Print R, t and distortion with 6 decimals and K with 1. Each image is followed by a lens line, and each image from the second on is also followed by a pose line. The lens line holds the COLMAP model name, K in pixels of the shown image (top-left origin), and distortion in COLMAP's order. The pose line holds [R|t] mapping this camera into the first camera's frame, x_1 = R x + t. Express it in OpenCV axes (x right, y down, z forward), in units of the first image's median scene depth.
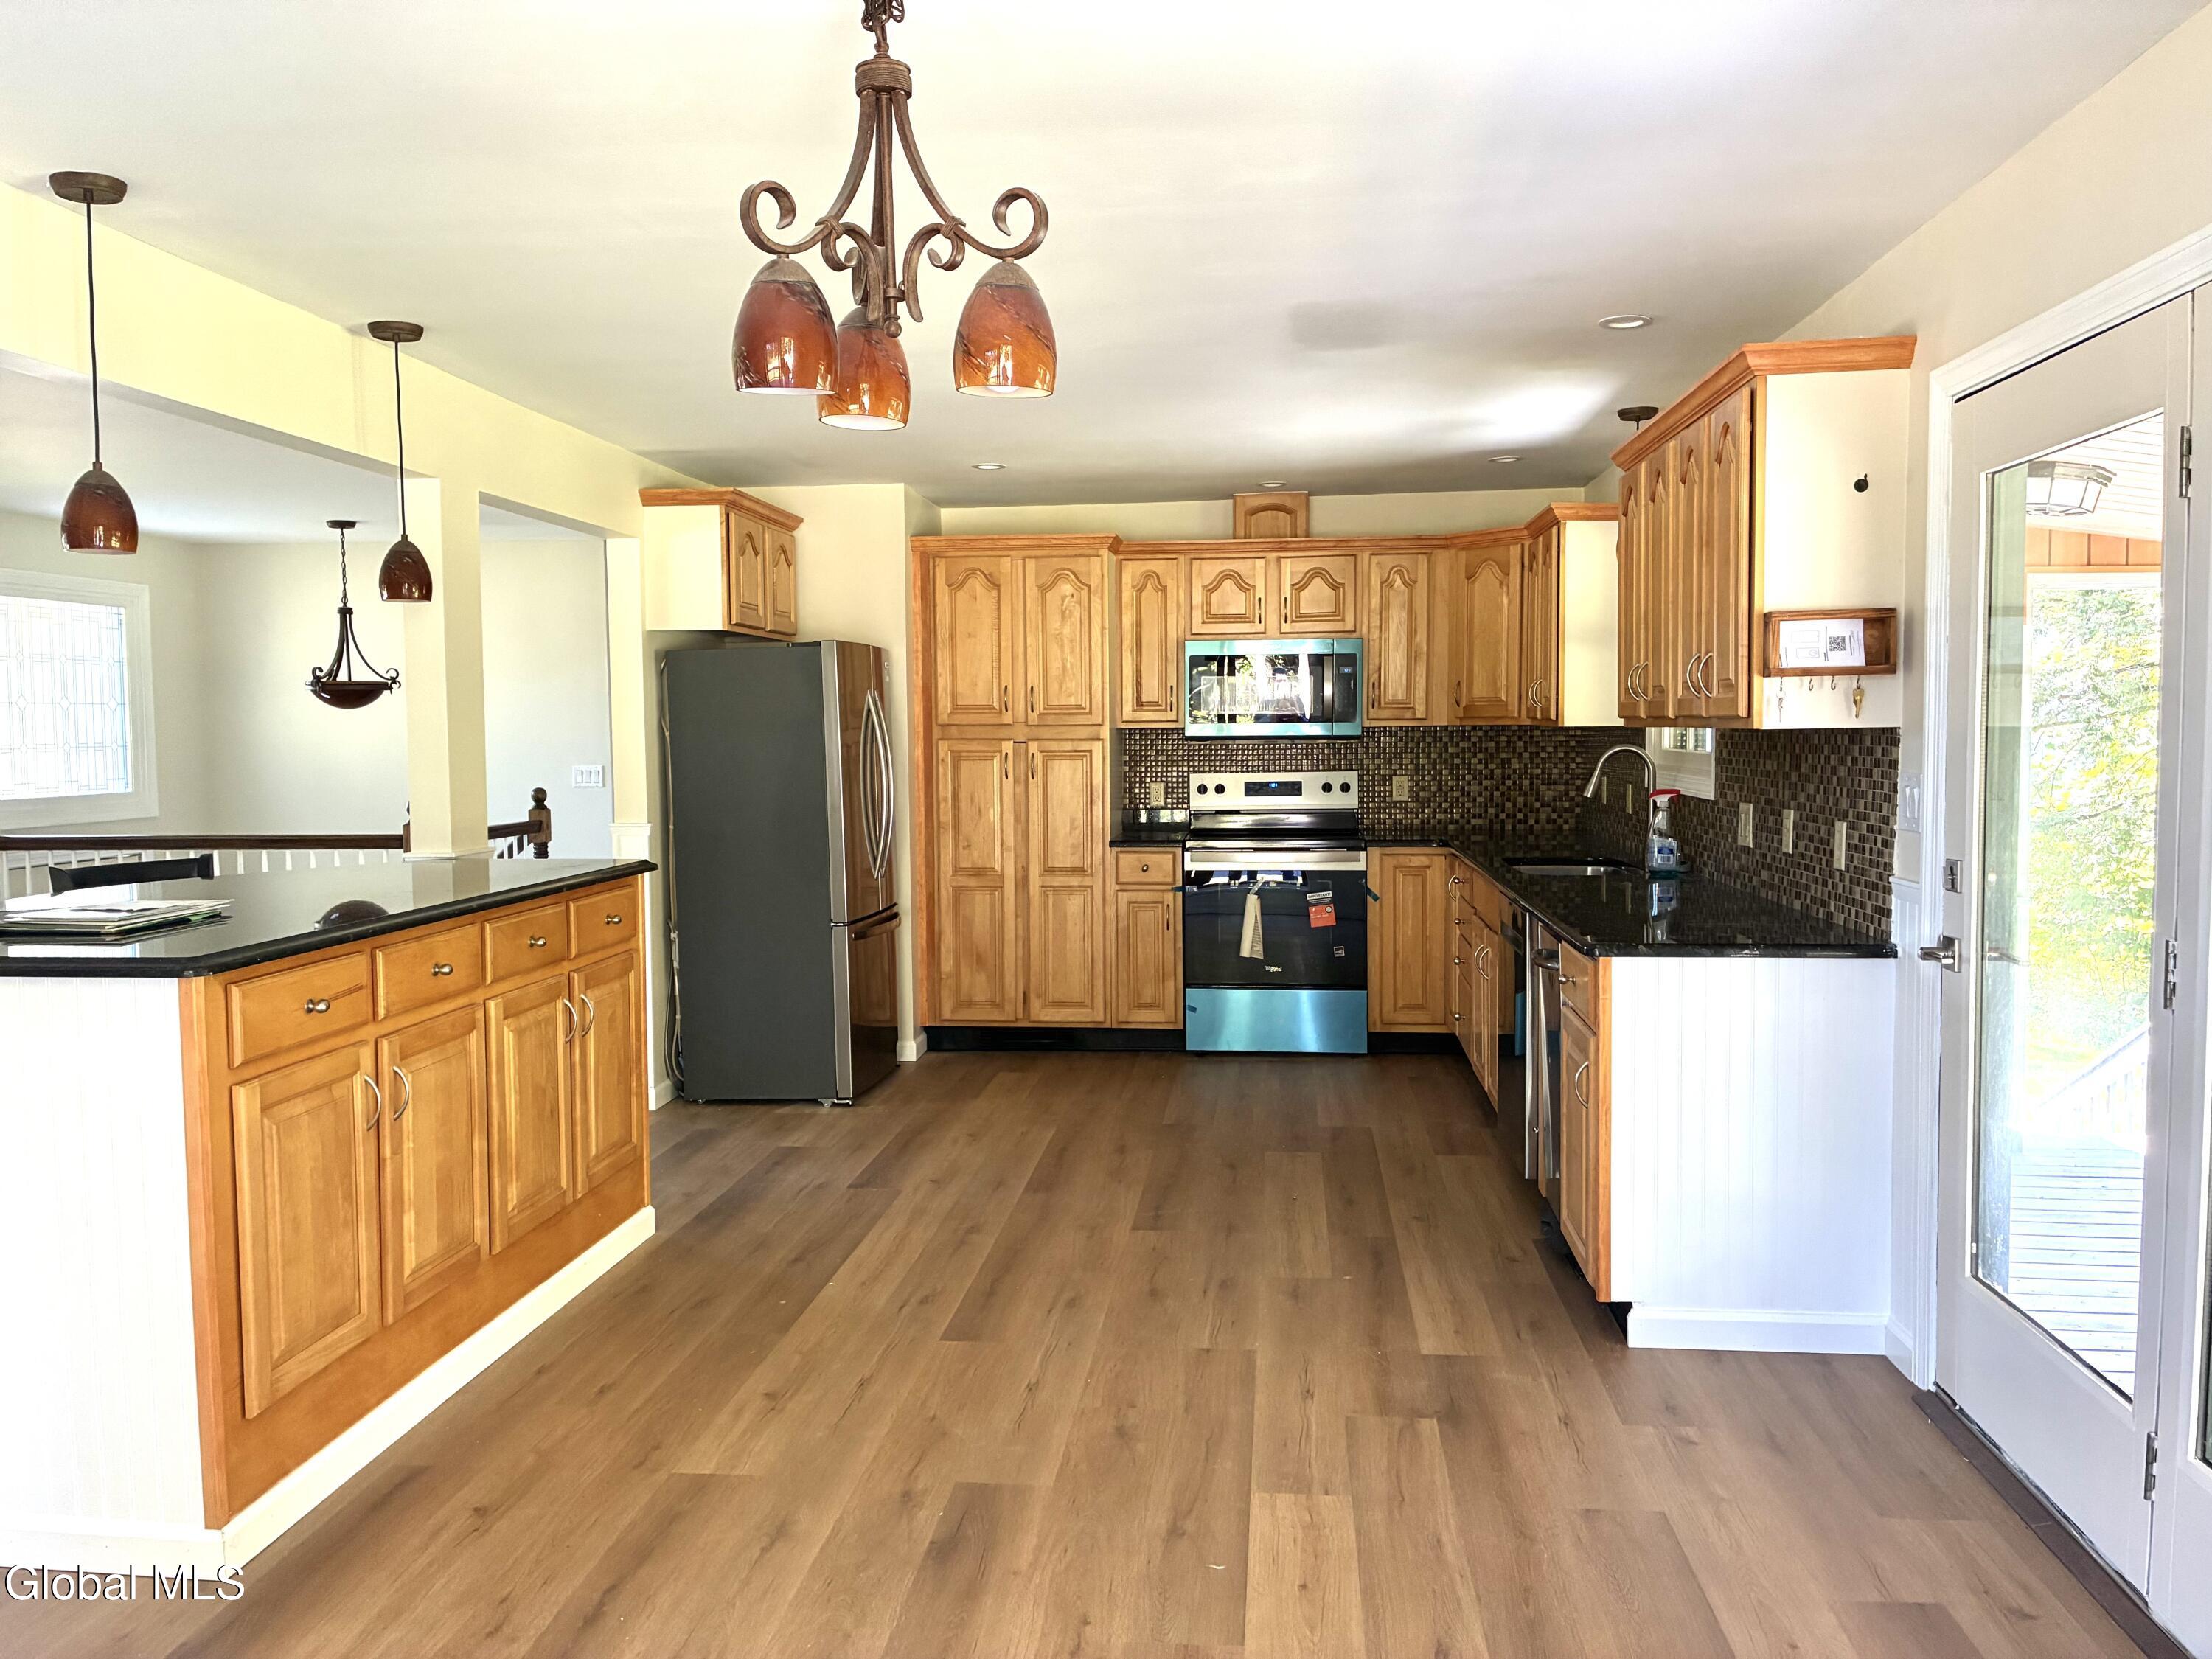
lens RADIAL K [[1672.7, 0, 1088.8], [0, 1672.7, 829.2], [0, 0, 1]] dist [0.024177, -0.027663]
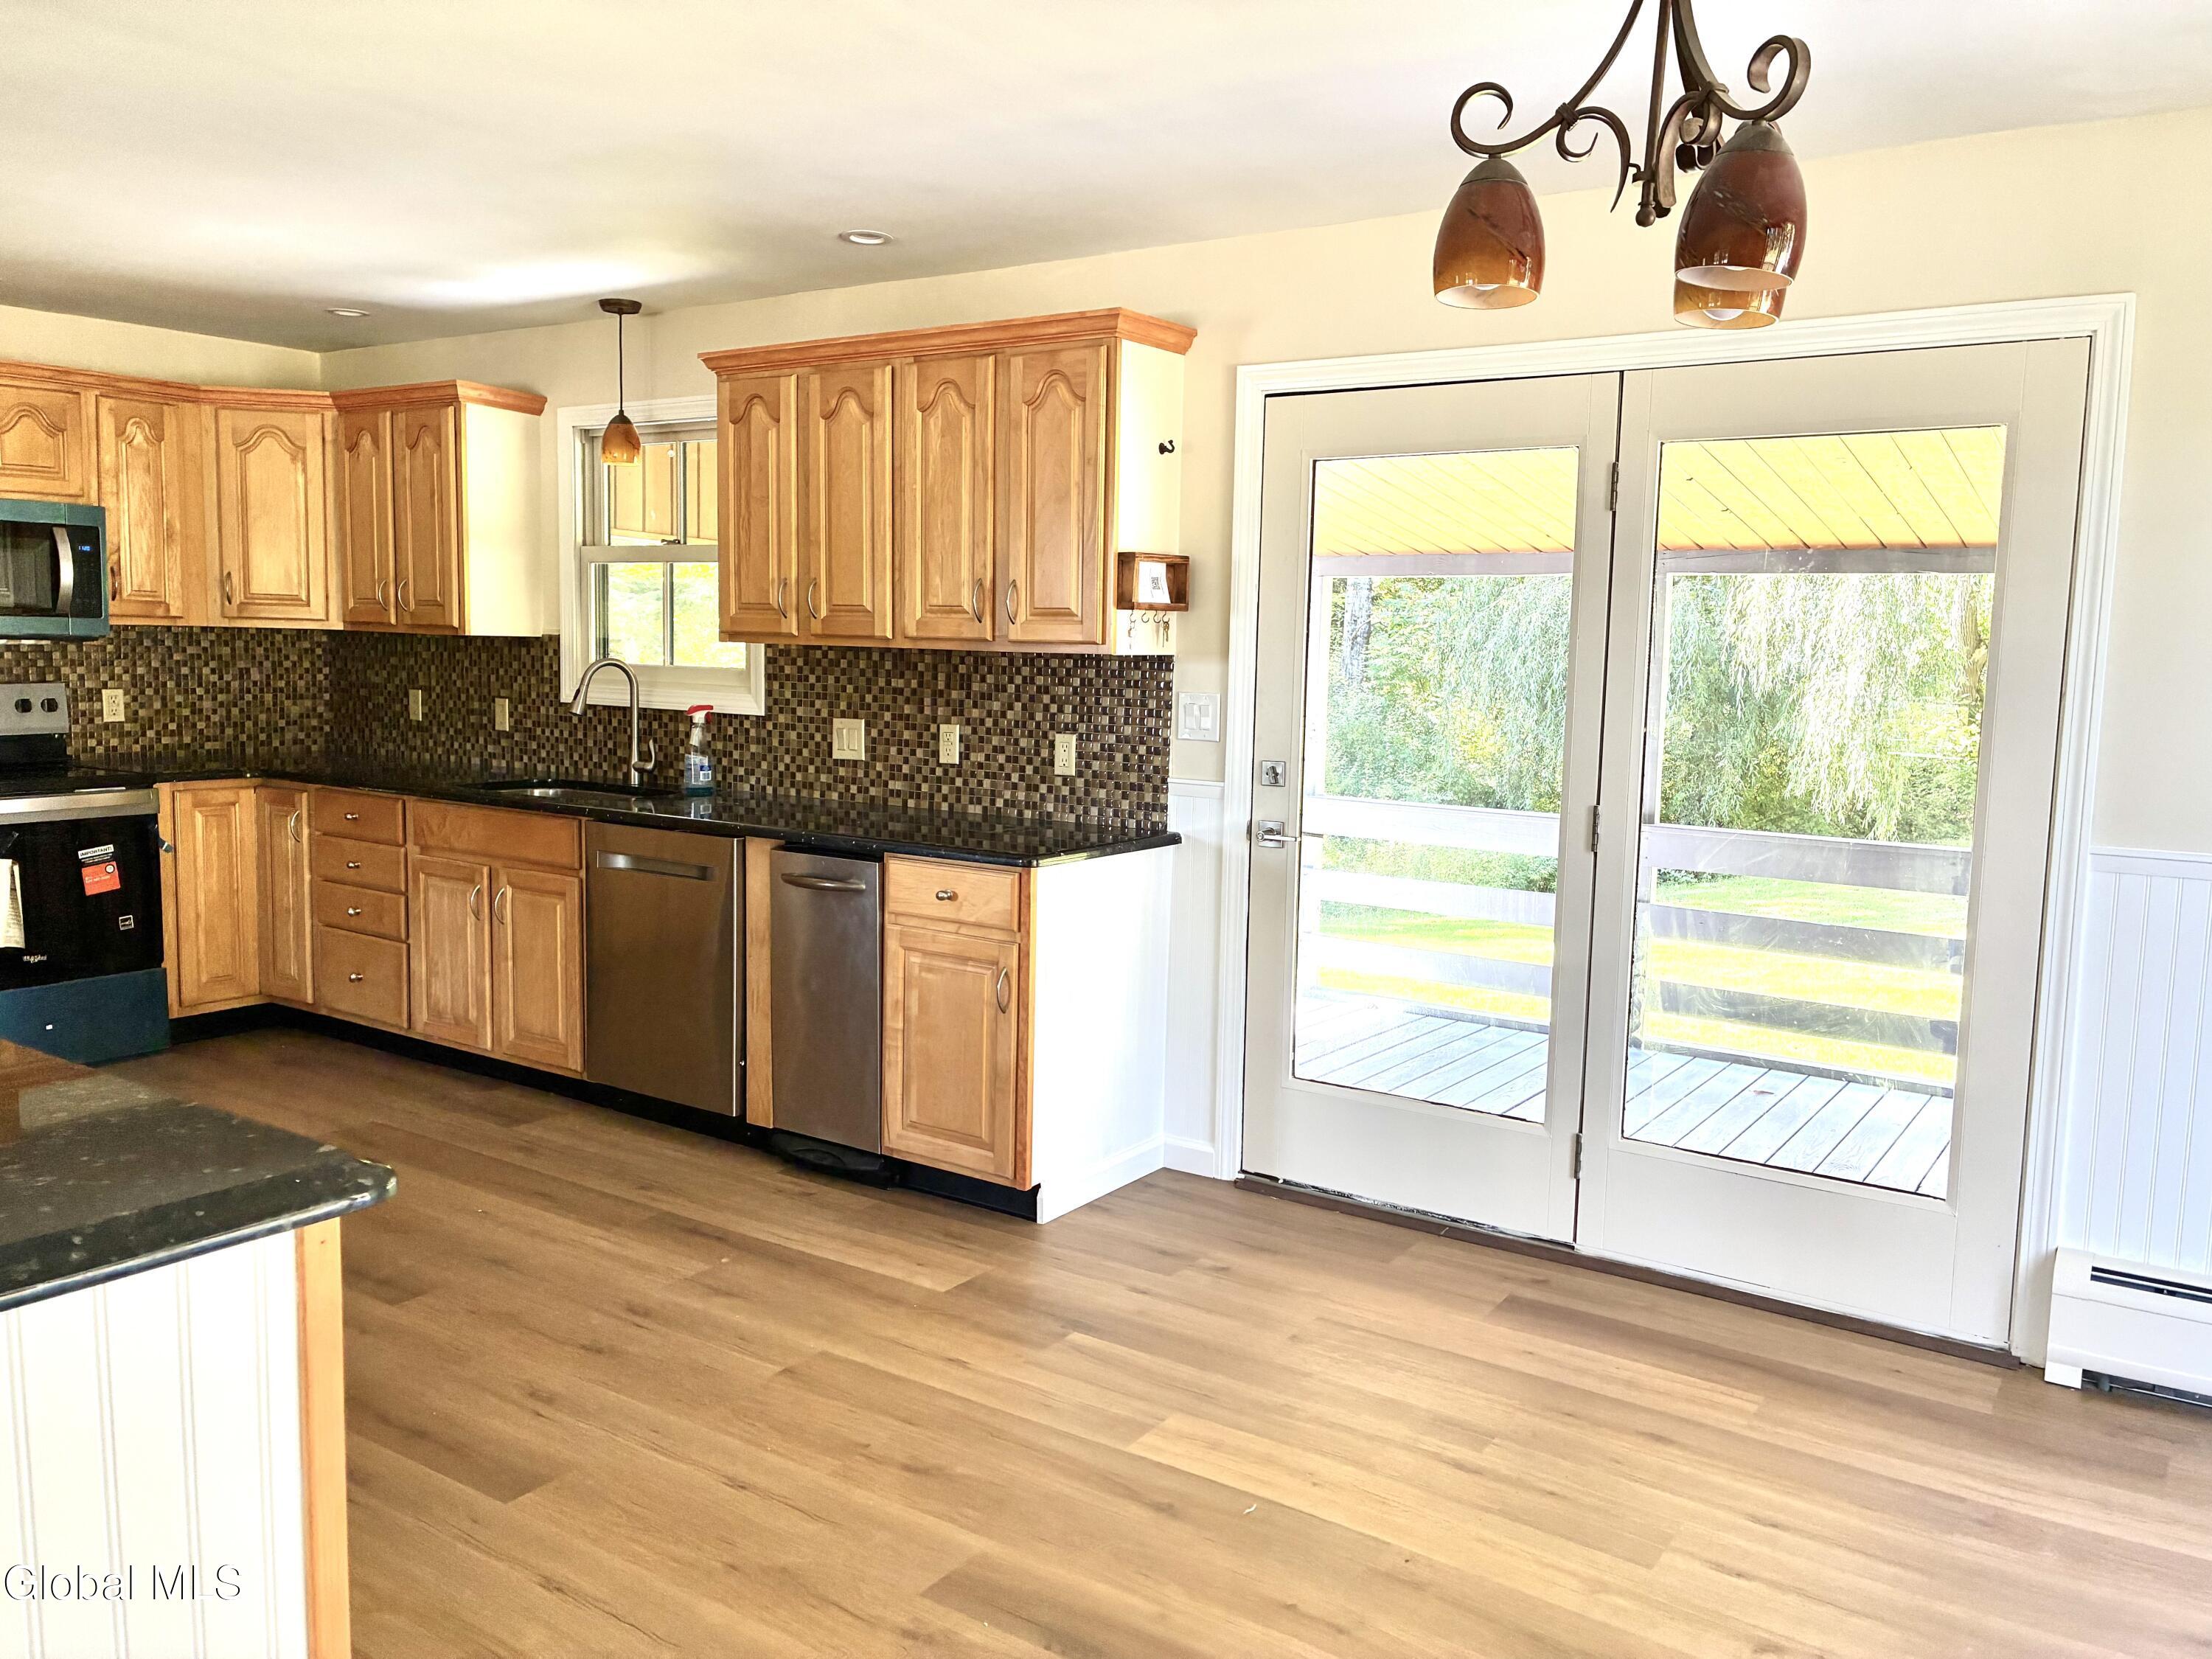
lens RADIAL K [[1672.7, 0, 1113.3], [0, 1672.7, 846.6], [0, 0, 1]] dist [0.024177, -0.027663]
pose [[0.457423, -0.088219, 0.884862, -0.538422], [0.027365, 0.995992, 0.085152, -0.023537], [-0.888828, -0.014736, 0.458004, 0.421058]]
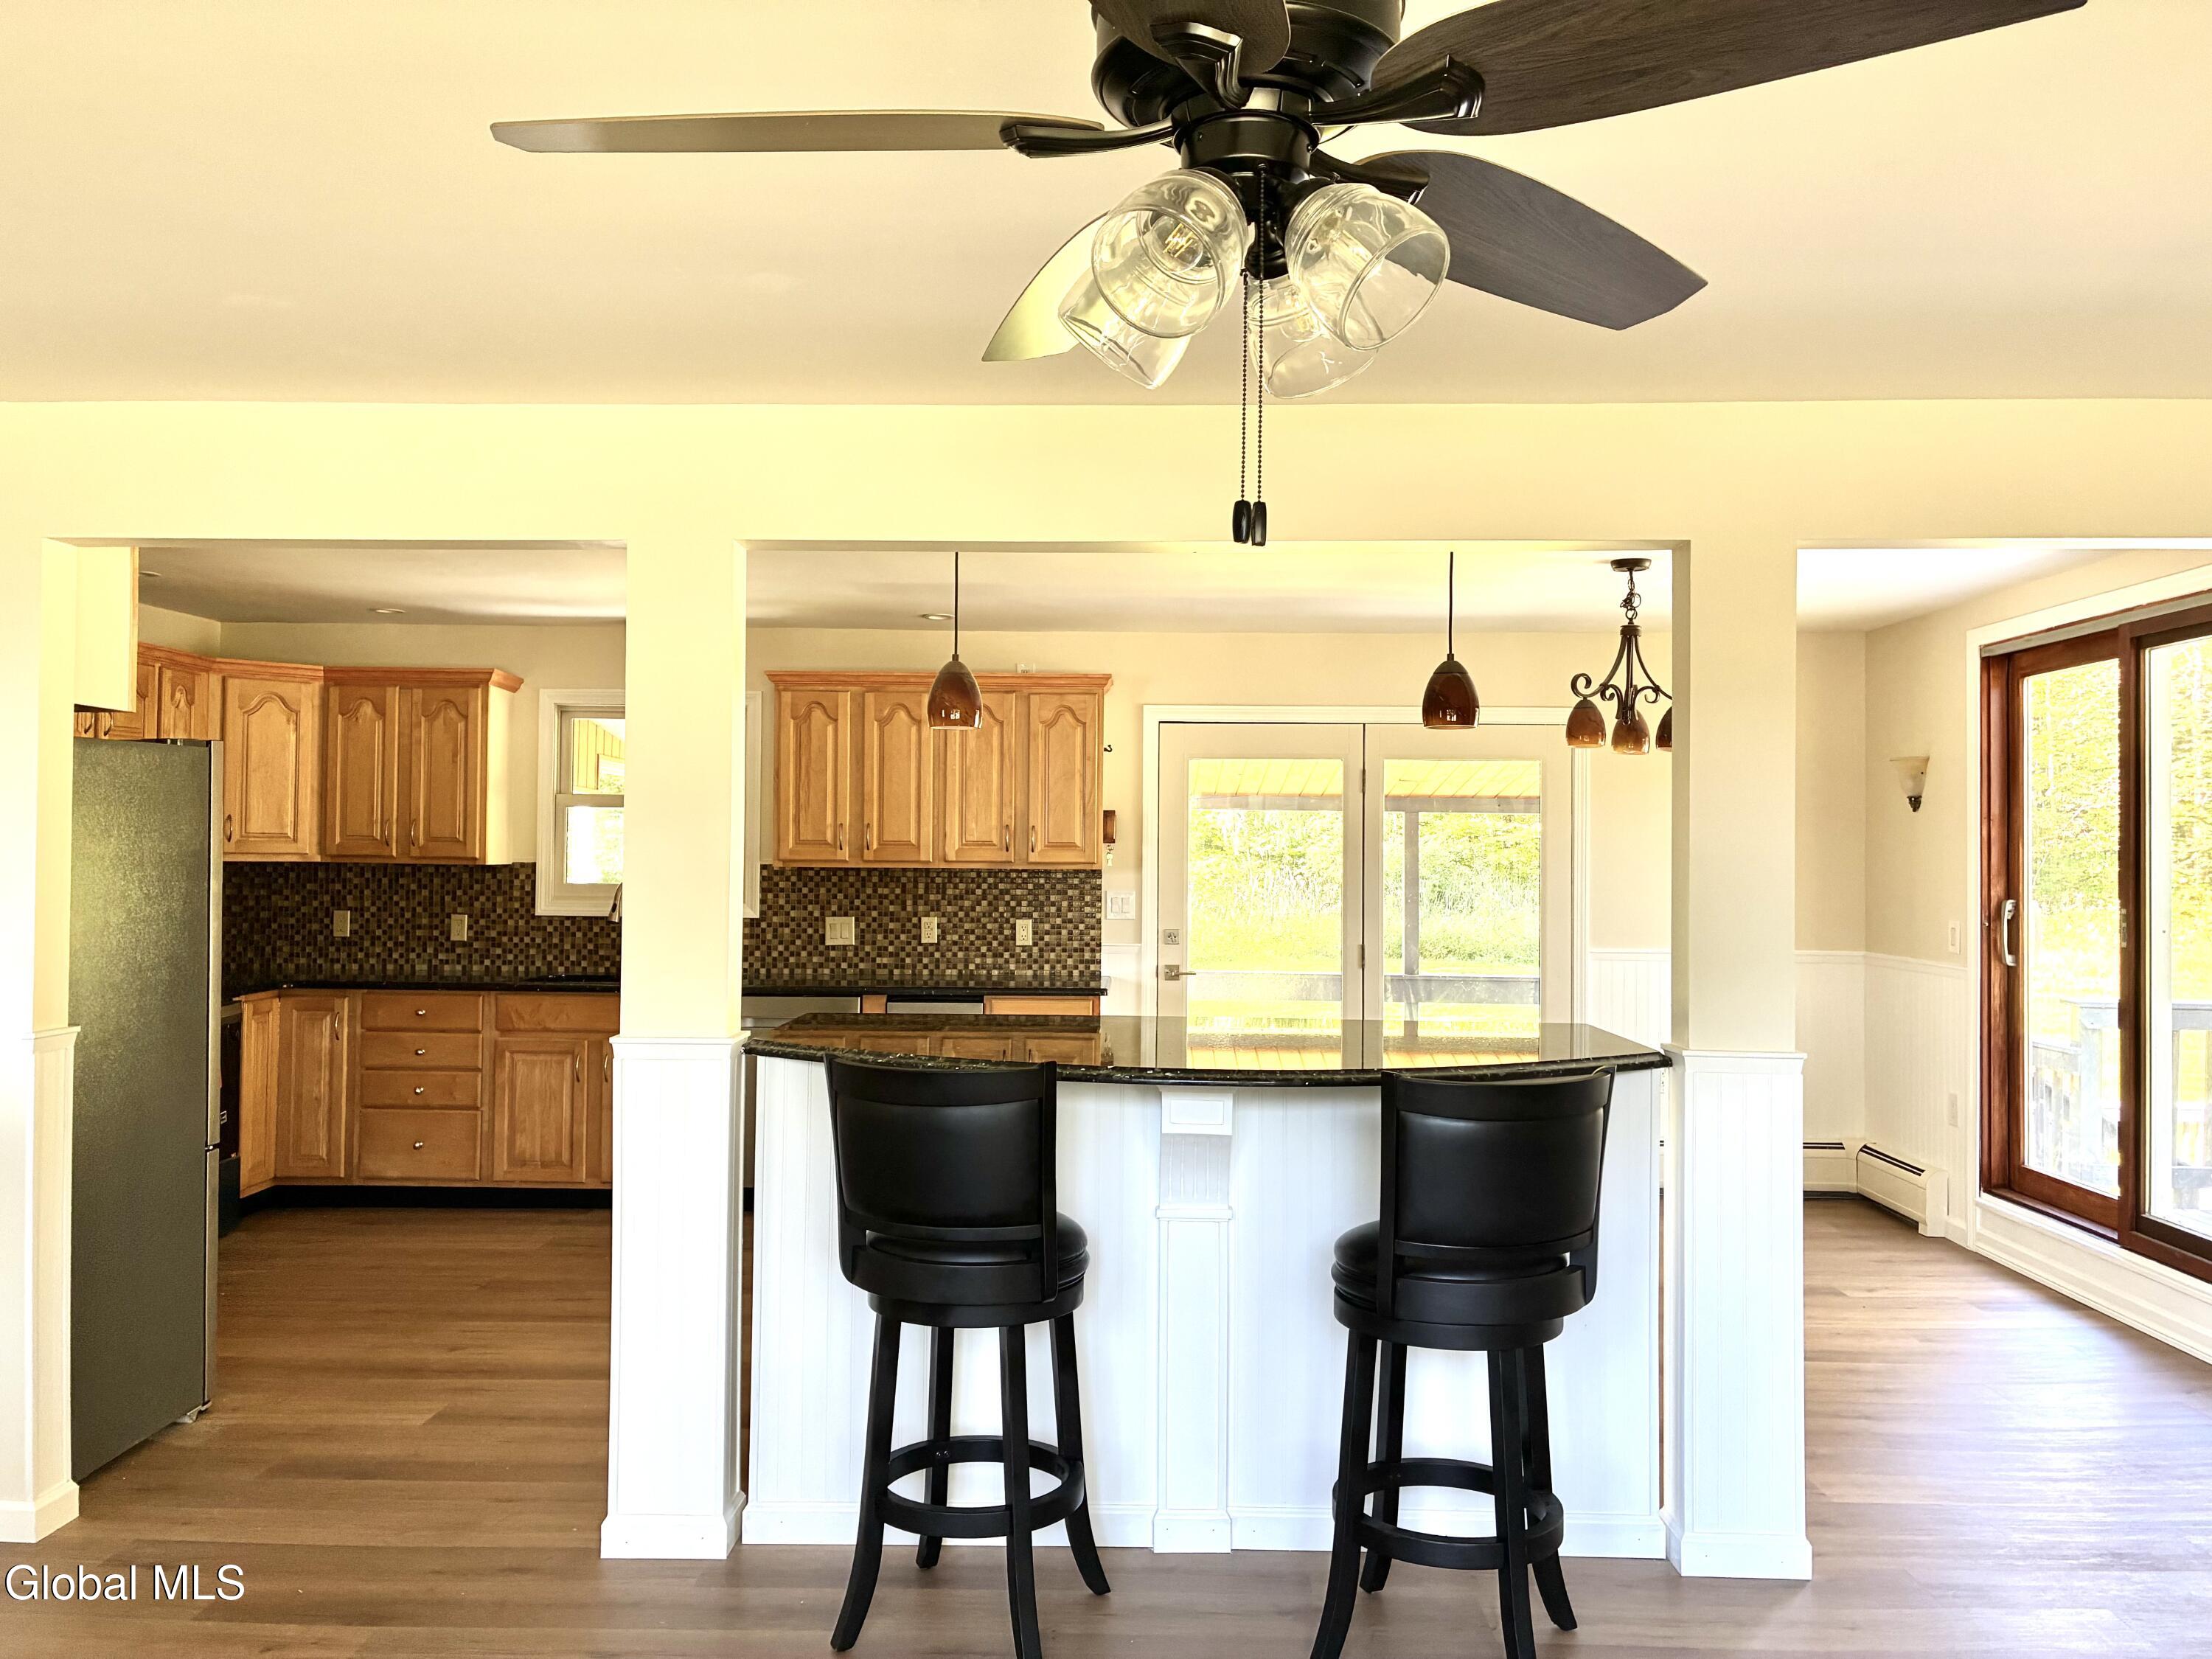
lens RADIAL K [[1672.7, 0, 1099.2], [0, 1672.7, 819.3], [0, 0, 1]] dist [0.024177, -0.027663]
pose [[-0.116682, 0.029852, 0.992721, -1.323260], [0.054012, 0.998260, -0.023670, -0.063544], [-0.991700, 0.050857, -0.118091, 1.076565]]
